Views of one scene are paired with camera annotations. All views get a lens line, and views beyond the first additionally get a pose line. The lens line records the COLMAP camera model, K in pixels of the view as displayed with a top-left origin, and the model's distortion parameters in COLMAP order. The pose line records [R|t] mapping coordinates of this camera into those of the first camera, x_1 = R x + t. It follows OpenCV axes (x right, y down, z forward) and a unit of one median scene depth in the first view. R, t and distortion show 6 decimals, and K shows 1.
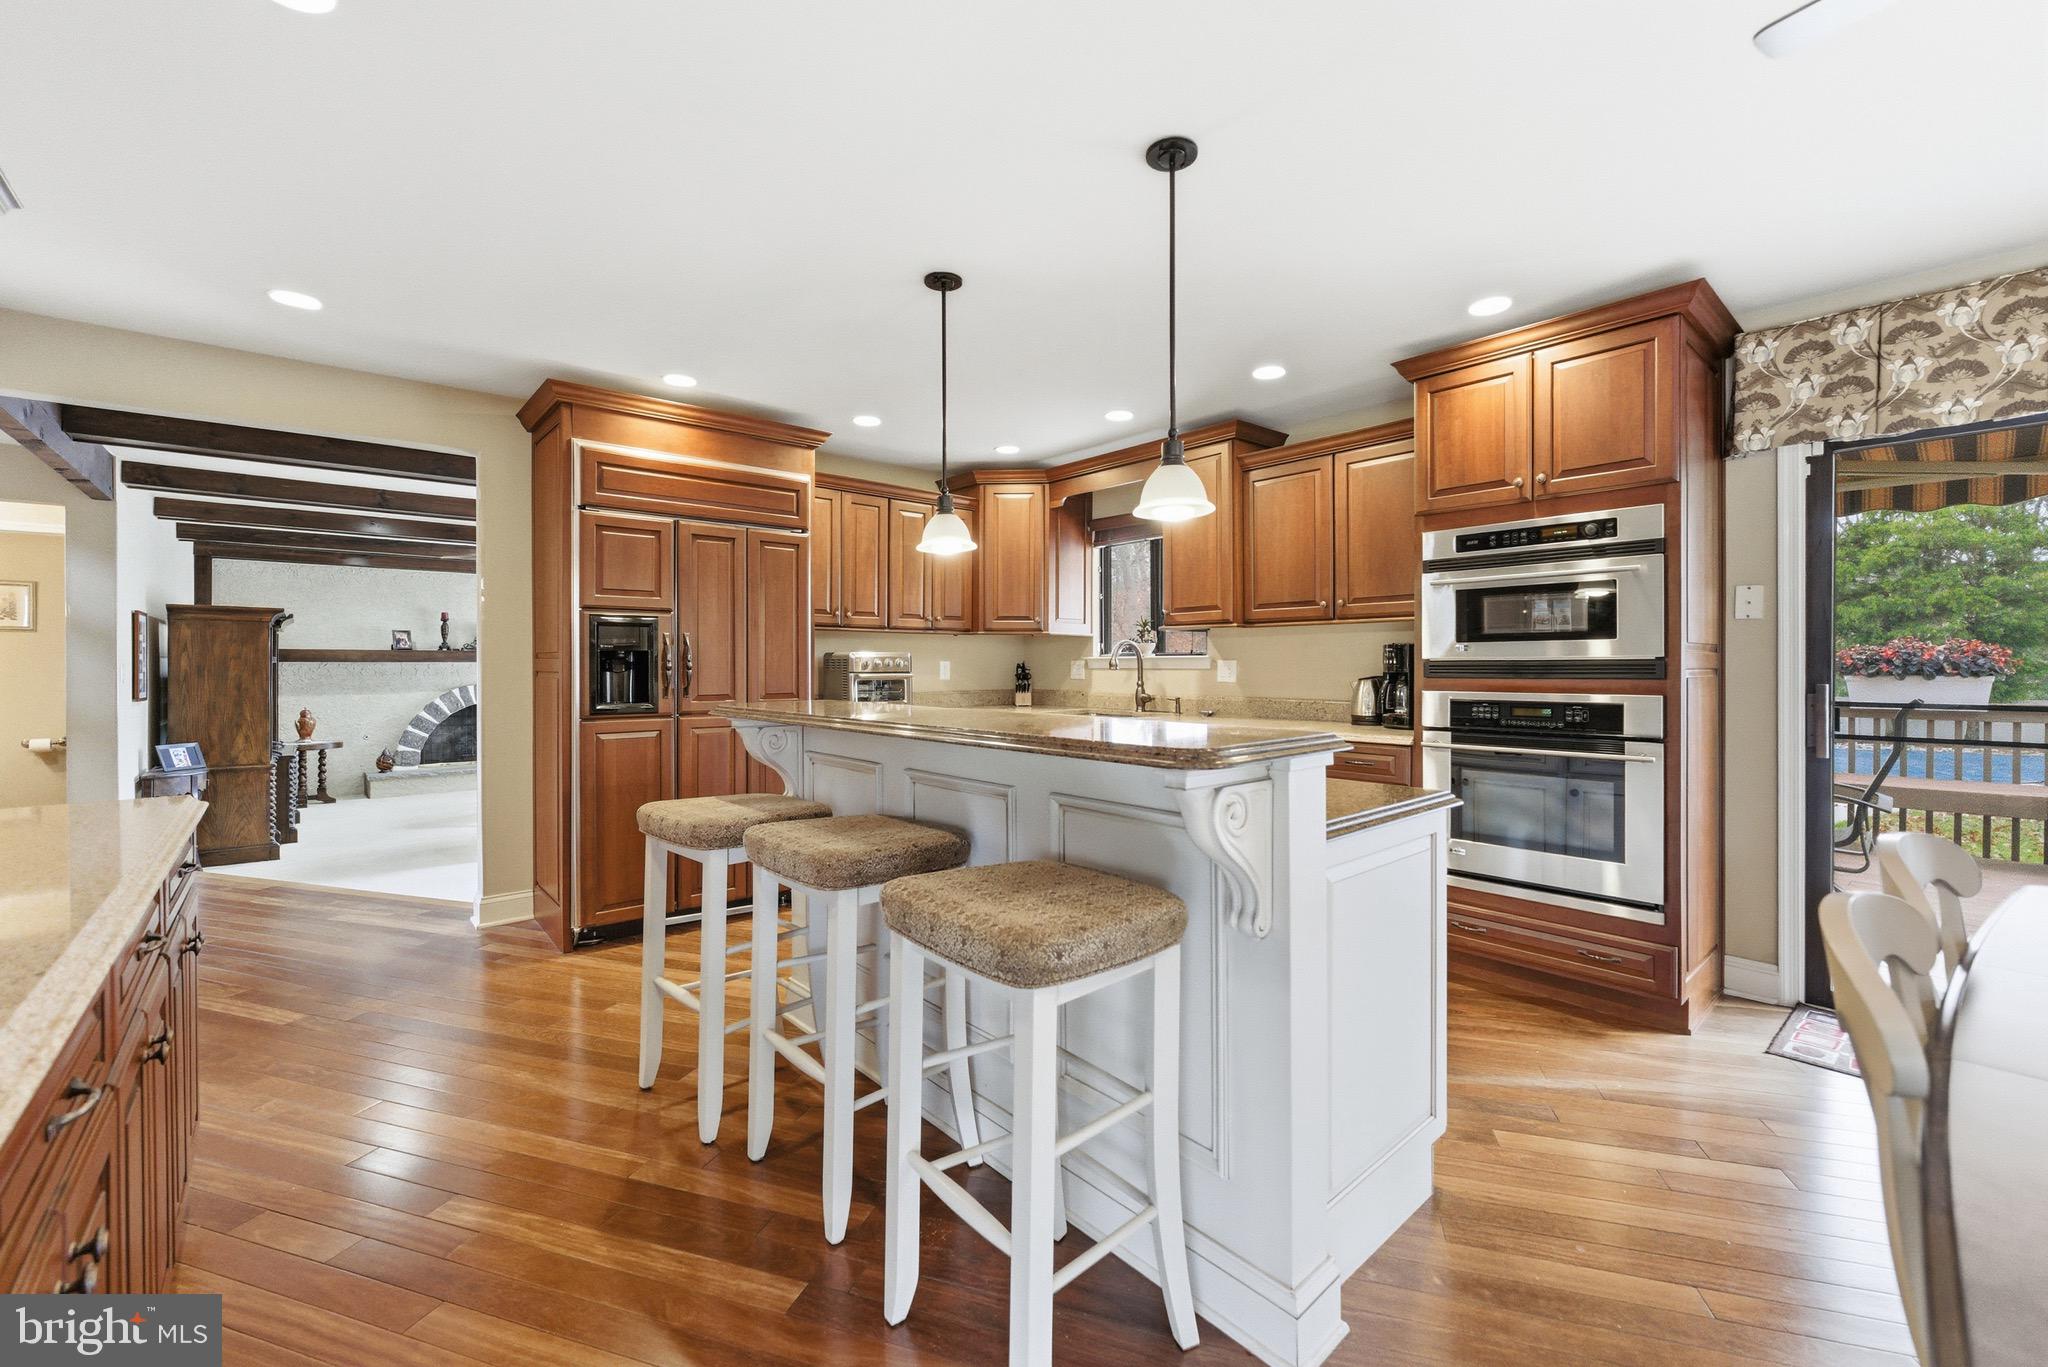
lens RADIAL K [[840.9, 0, 1026.1], [0, 840.9, 672.5], [0, 0, 1]] dist [-0.003810, 0.001238]
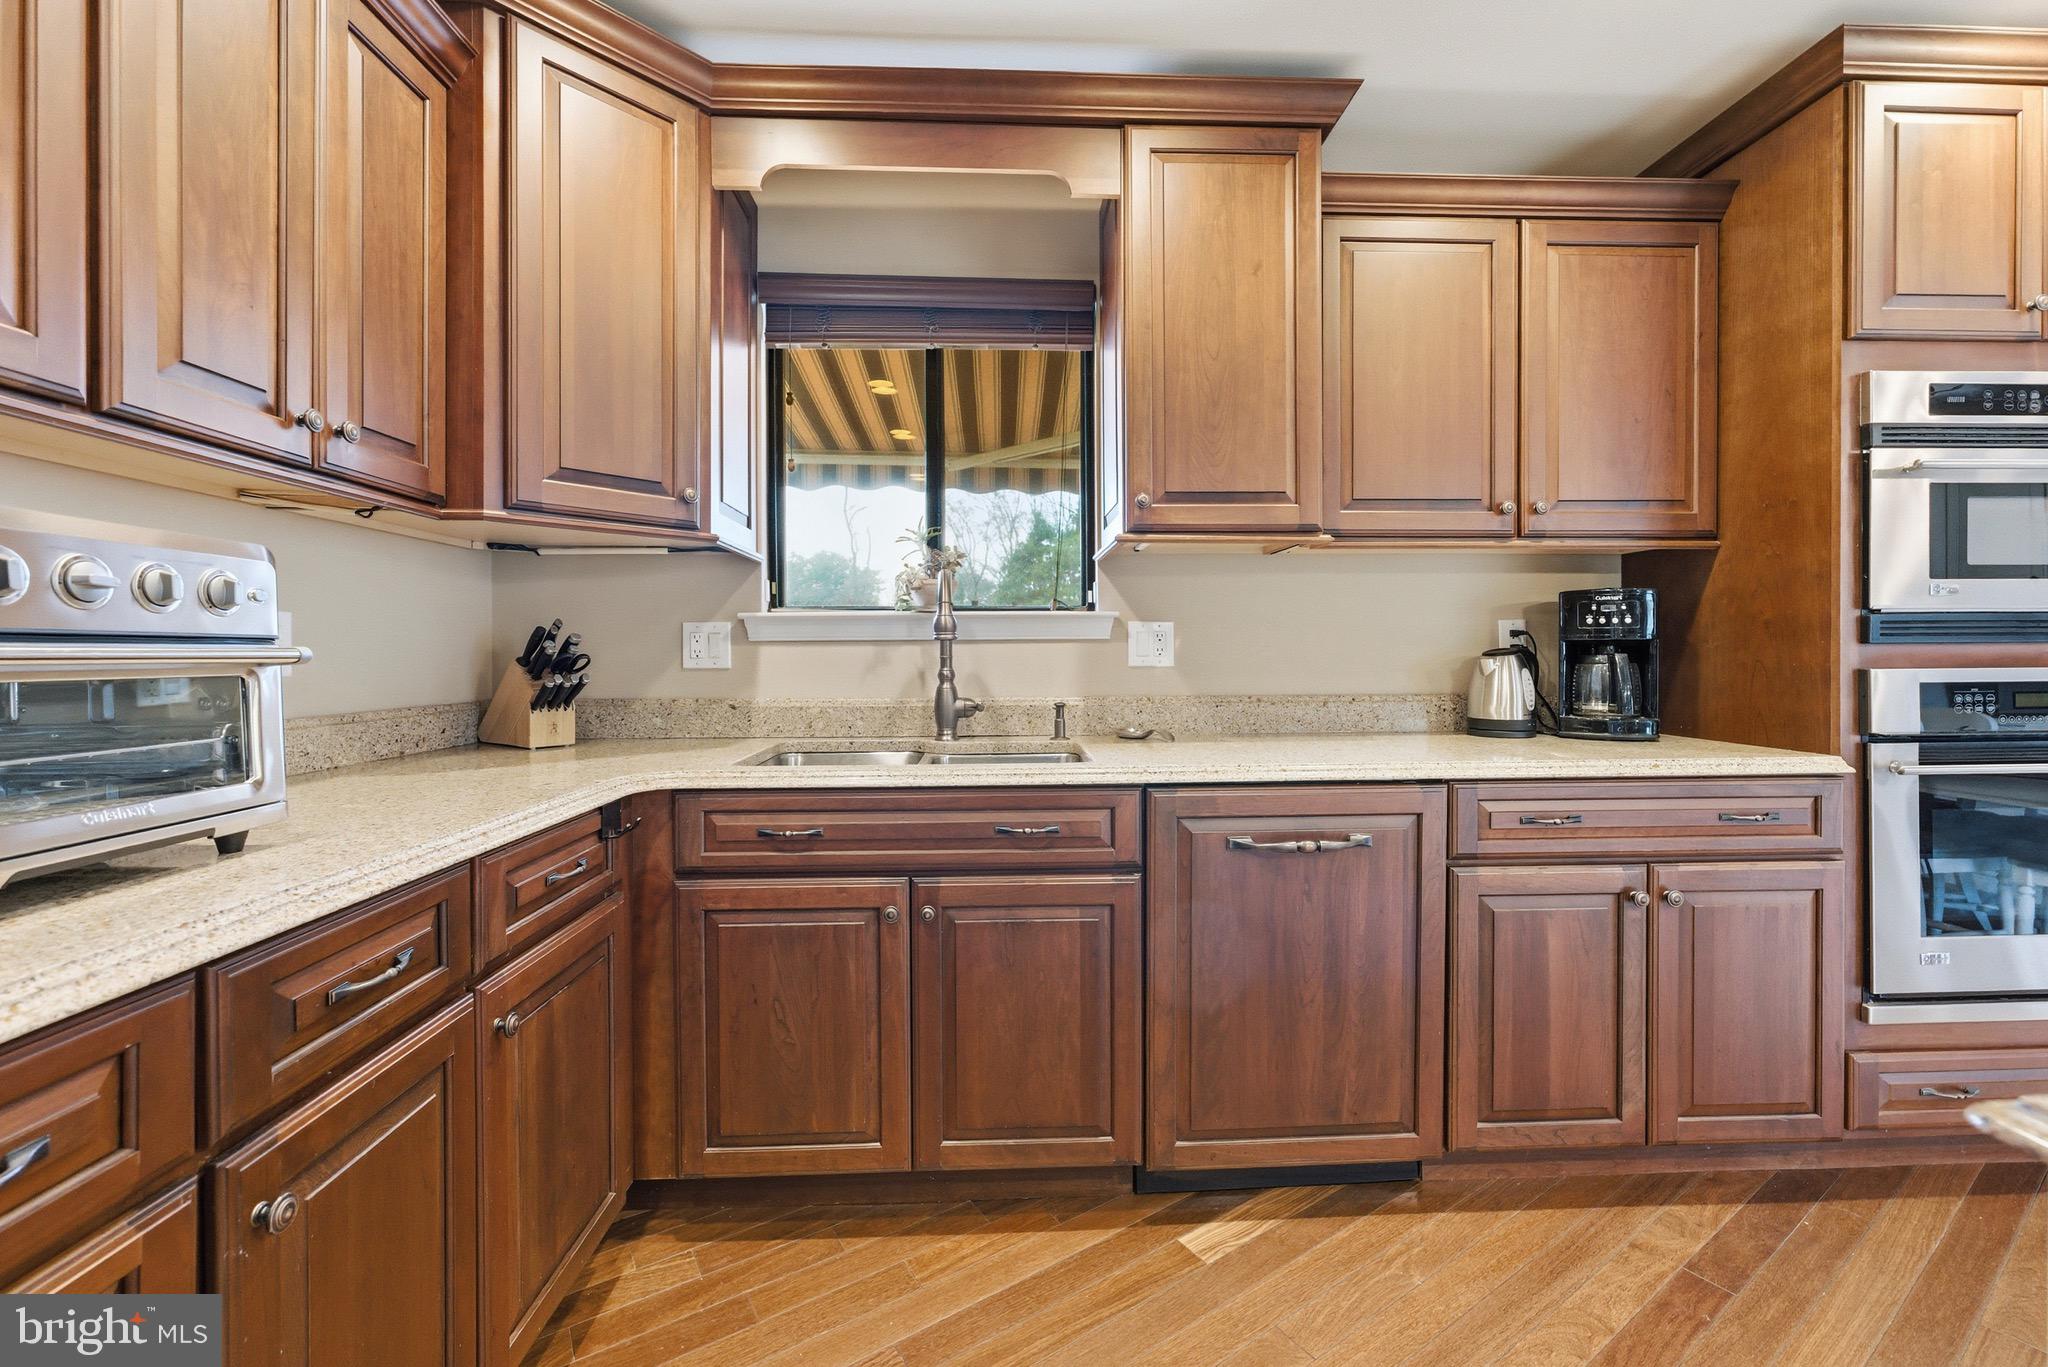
lens RADIAL K [[840.9, 0, 1026.1], [0, 840.9, 672.5], [0, 0, 1]] dist [-0.003810, 0.001238]
pose [[0.612851, -0.021321, 0.789911, -0.203560], [0.013034, 0.999773, 0.016873, 0.006096], [-0.790091, -0.000045, 0.612989, 0.807491]]
